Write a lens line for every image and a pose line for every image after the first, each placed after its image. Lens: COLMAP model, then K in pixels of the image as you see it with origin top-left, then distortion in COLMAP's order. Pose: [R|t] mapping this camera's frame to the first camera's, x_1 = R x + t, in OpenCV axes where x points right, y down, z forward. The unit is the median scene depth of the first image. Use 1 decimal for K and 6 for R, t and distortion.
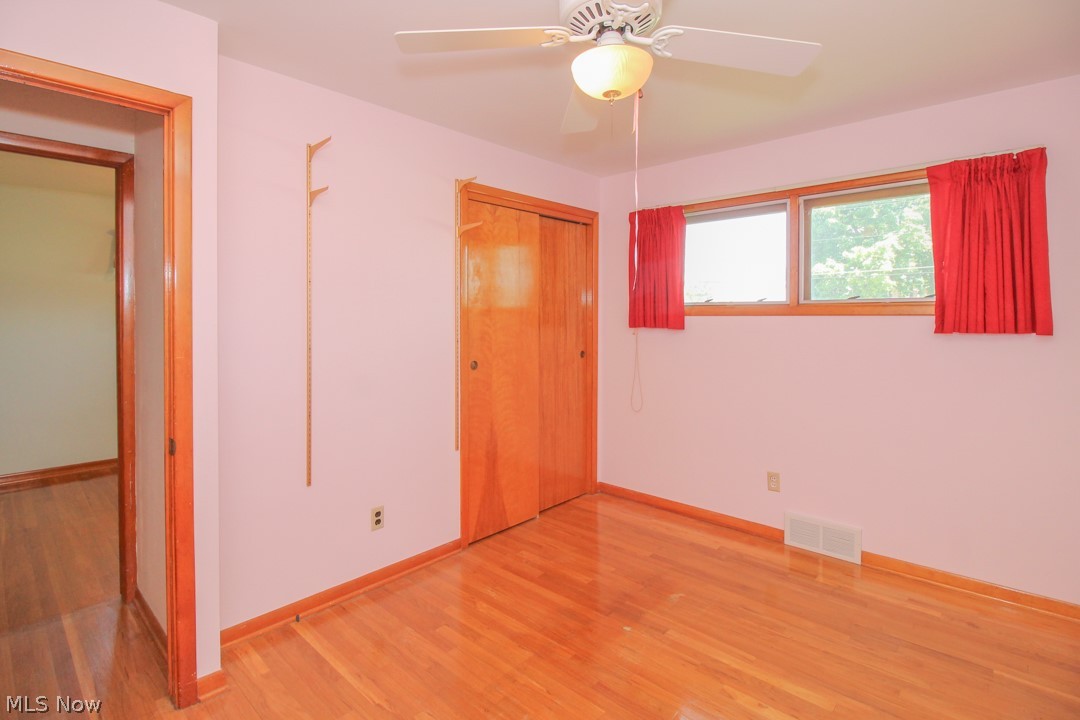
lens RADIAL K [[526.8, 0, 539.0], [0, 526.8, 328.4], [0, 0, 1]] dist [-0.001736, -0.001089]
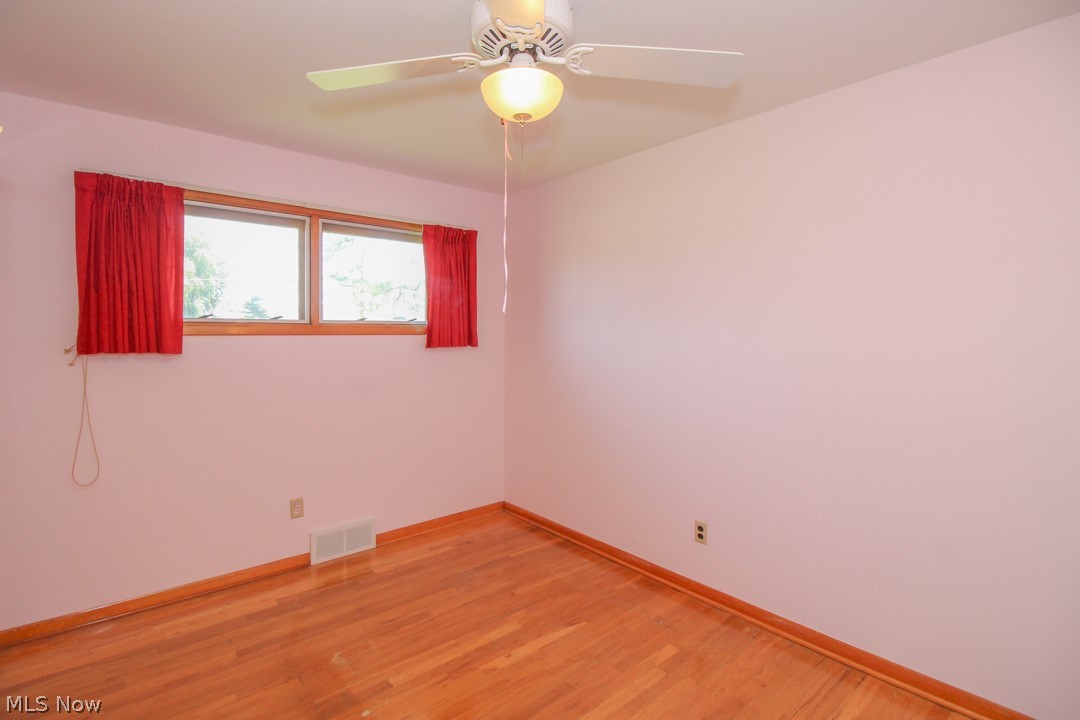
lens RADIAL K [[512.8, 0, 536.4], [0, 512.8, 340.7], [0, 0, 1]] dist [-0.000659, -0.000688]
pose [[0.125962, -0.012407, 0.991957, -0.523071], [0.024195, 0.999663, 0.009431, -0.014573], [-0.991740, 0.022813, 0.126220, 0.548485]]
